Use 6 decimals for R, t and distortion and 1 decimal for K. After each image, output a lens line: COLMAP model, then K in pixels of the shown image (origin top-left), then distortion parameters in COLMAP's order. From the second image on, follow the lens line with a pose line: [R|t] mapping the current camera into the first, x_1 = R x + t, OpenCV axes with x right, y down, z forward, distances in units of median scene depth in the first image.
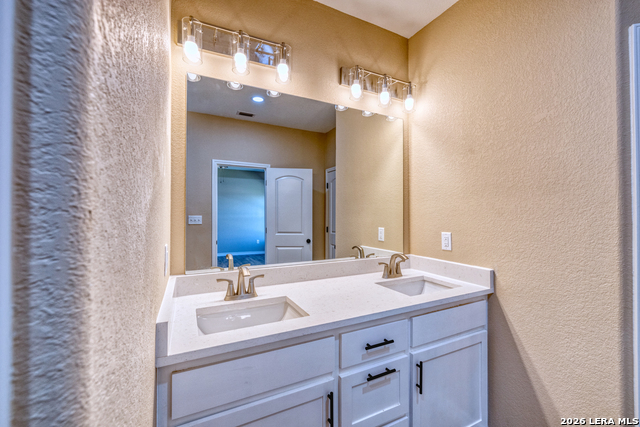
lens RADIAL K [[269.8, 0, 321.7], [0, 269.8, 211.2], [0, 0, 1]] dist [-0.000080, -0.001019]
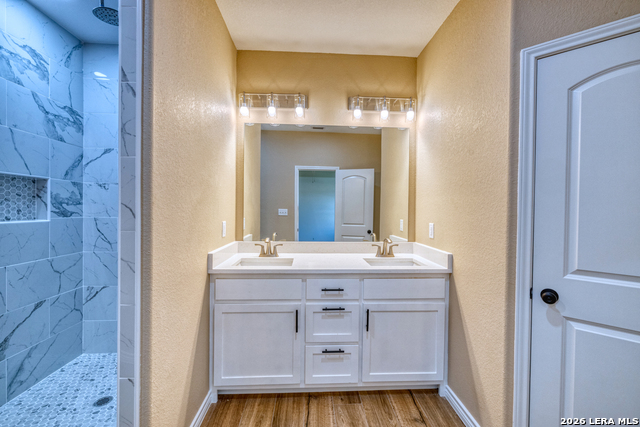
lens RADIAL K [[269.8, 0, 320.3], [0, 269.8, 211.1], [0, 0, 1]] dist [-0.000080, -0.001019]
pose [[0.912651, 0.012920, -0.408536, 0.595556], [-0.006284, 0.999826, 0.017581, 0.008160], [0.408692, -0.013478, 0.912573, -0.340777]]
